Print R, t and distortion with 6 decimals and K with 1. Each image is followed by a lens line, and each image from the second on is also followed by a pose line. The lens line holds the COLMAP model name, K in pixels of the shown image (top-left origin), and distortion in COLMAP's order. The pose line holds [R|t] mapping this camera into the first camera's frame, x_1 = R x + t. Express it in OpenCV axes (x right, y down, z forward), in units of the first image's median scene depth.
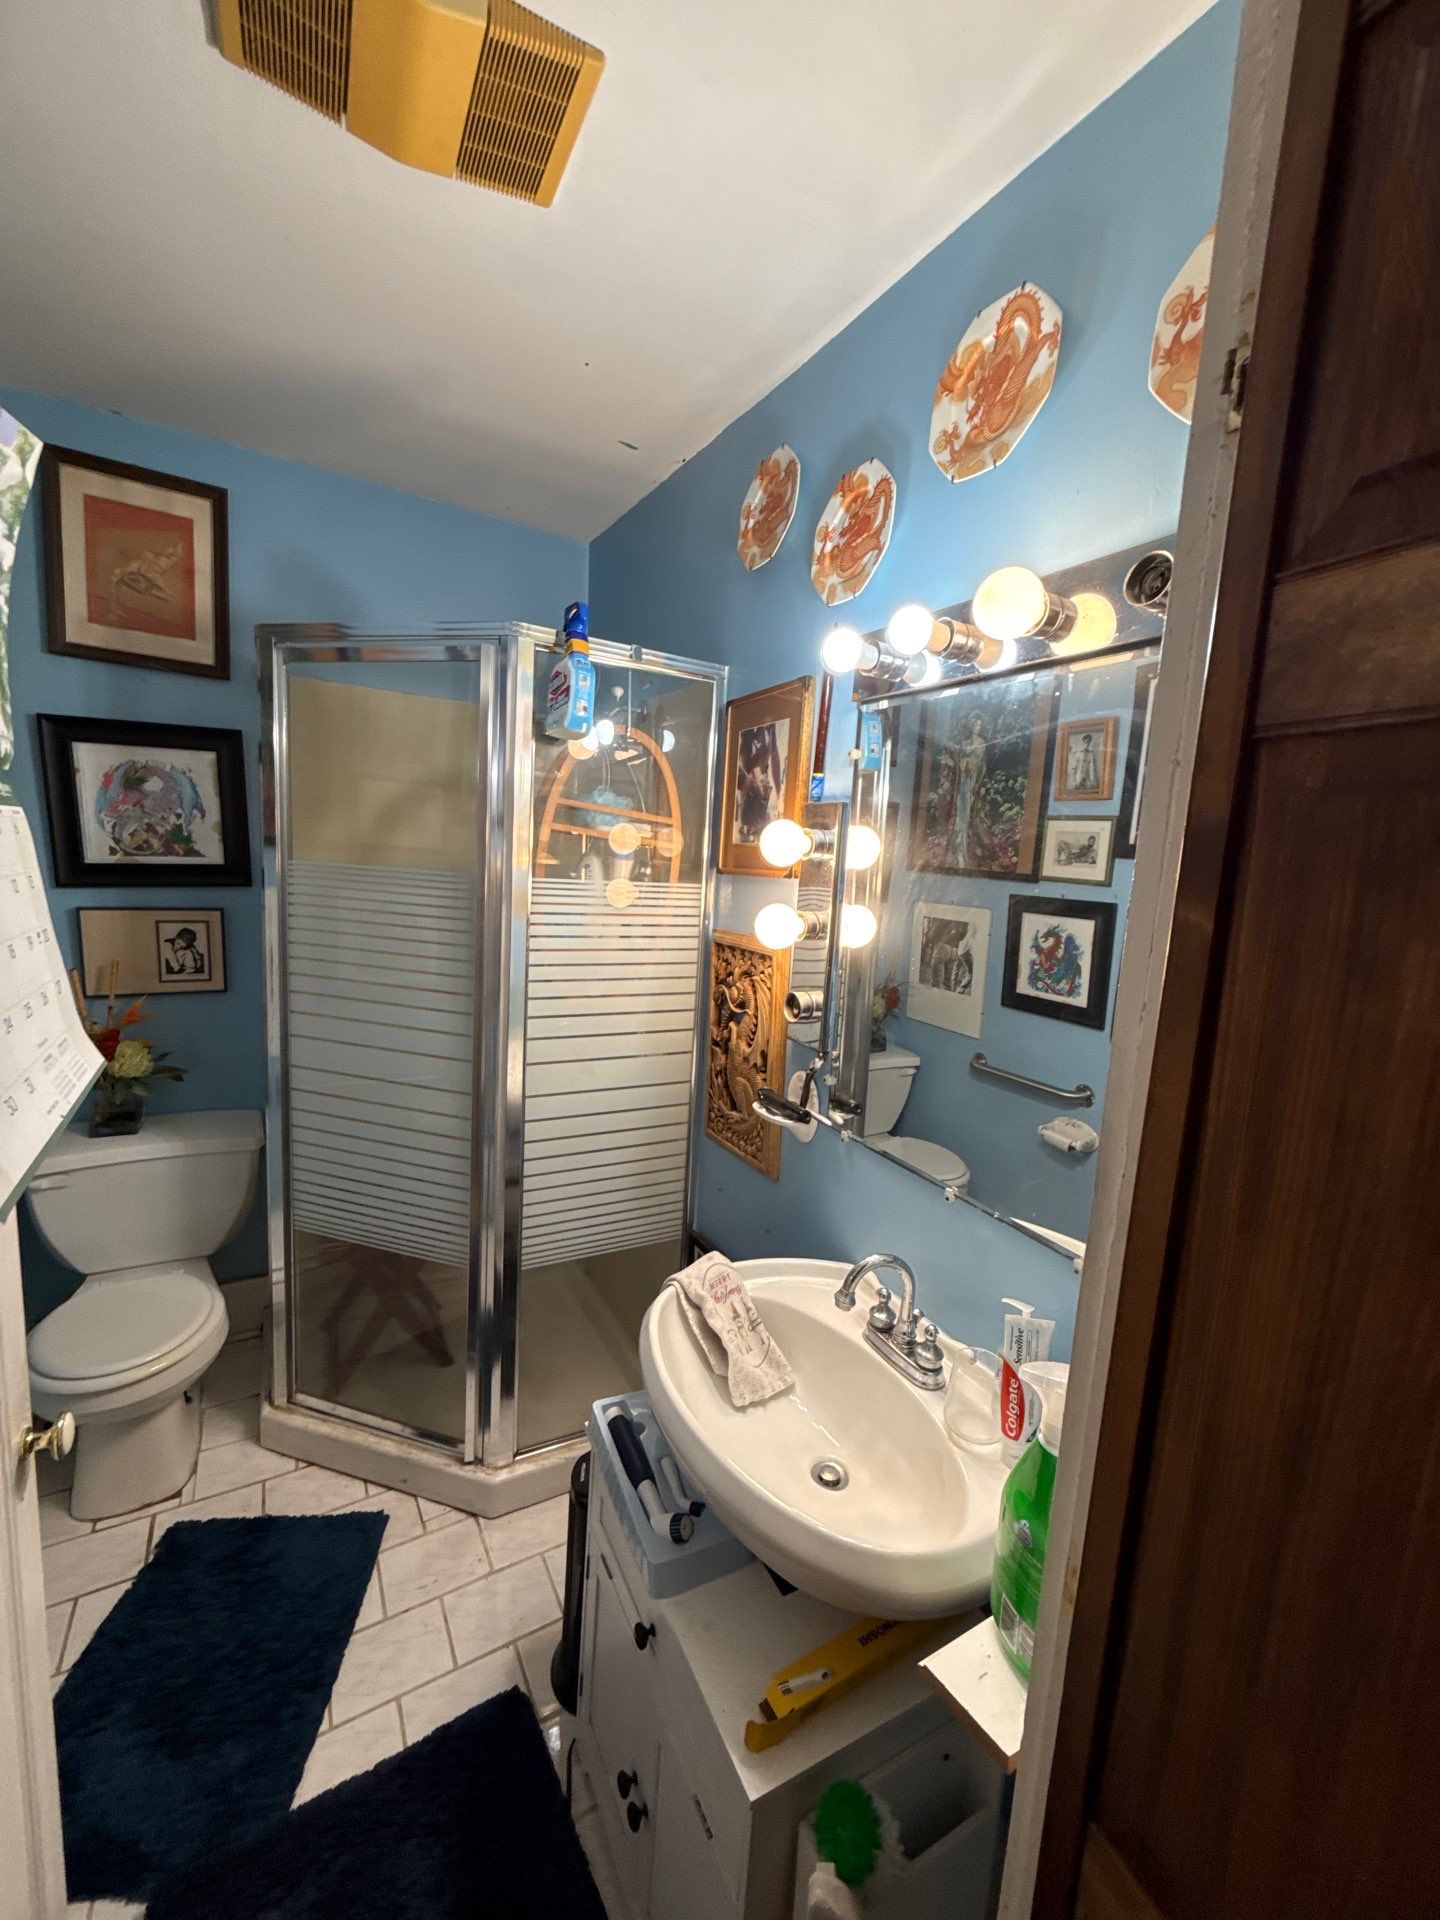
lens RADIAL K [[761.7, 0, 717.5], [0, 761.7, 958.0], [0, 0, 1]] dist [-0.000269, 0.000027]
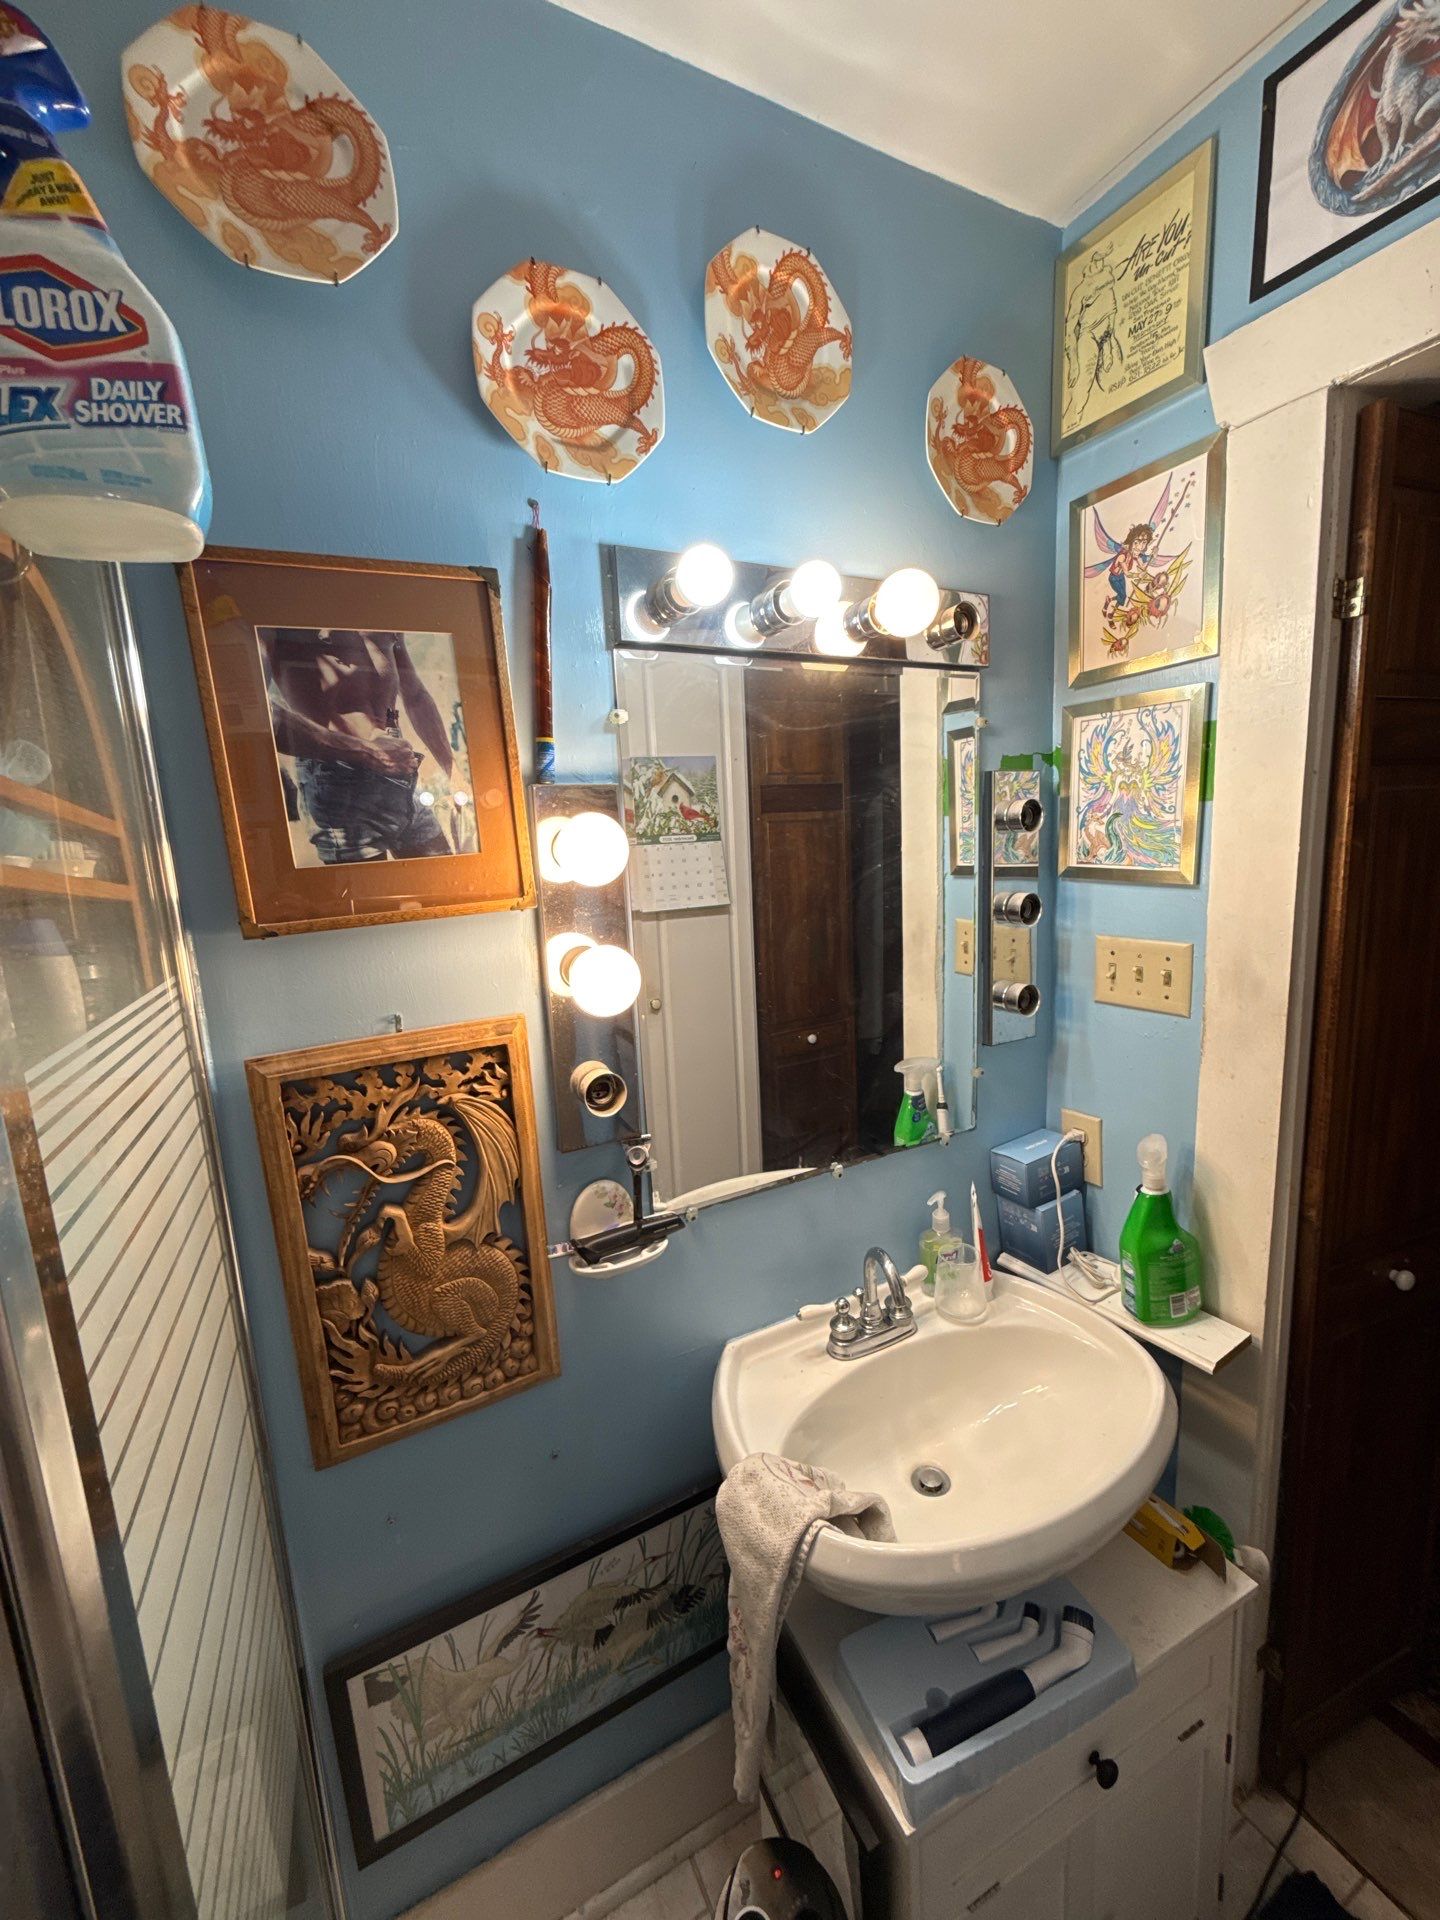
lens RADIAL K [[761.7, 0, 723.3], [0, 761.7, 959.9], [0, 0, 1]] dist [-0.000269, 0.000027]
pose [[0.040372, -0.219361, 0.974808, -0.509060], [0.188975, 0.959672, 0.208129, -0.164268], [-0.981152, 0.175812, 0.080198, 0.811417]]
